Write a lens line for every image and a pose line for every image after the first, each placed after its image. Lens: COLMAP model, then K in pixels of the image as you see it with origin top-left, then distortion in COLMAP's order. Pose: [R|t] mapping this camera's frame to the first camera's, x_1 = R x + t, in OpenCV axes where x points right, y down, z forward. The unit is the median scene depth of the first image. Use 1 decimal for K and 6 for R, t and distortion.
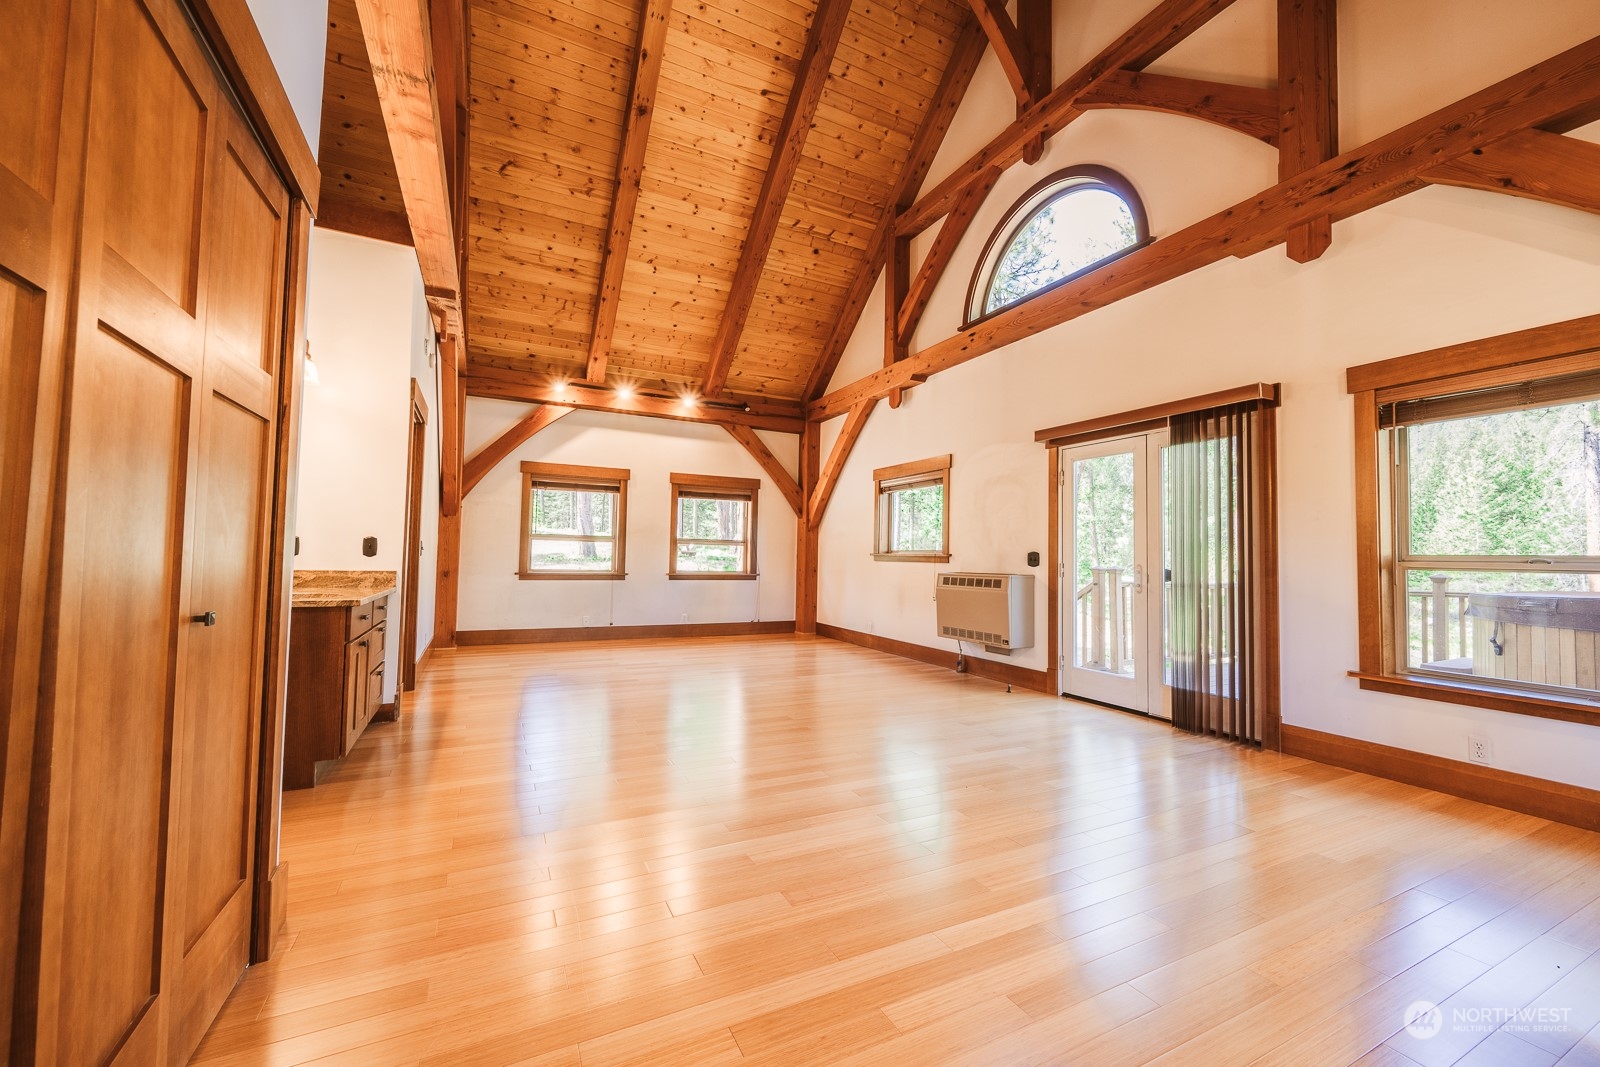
lens RADIAL K [[640.5, 0, 809.5], [0, 640.5, 532.8], [0, 0, 1]] dist [0.000659, 0.000029]
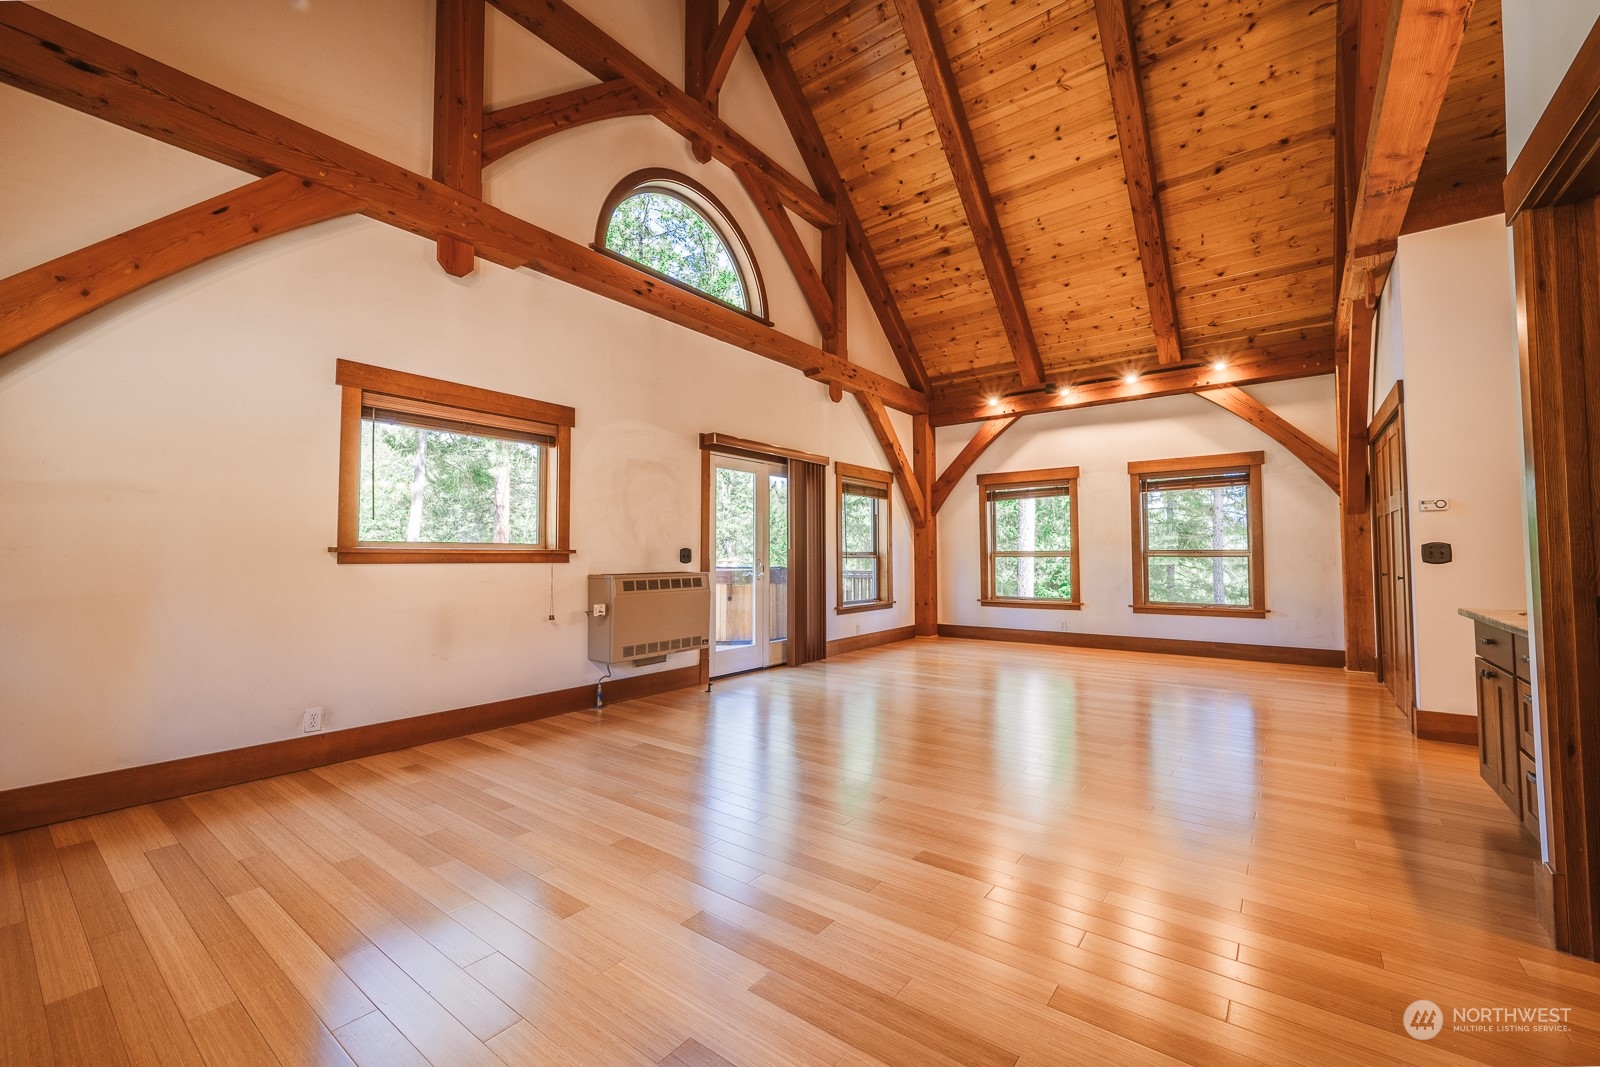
lens RADIAL K [[640.5, 0, 809.5], [0, 640.5, 532.8], [0, 0, 1]] dist [0.000659, 0.000029]
pose [[-0.441220, 0.015400, 0.897267, -0.640501], [-0.041476, 0.998434, -0.037531, 0.035675], [-0.896440, -0.053775, -0.439890, 1.305490]]
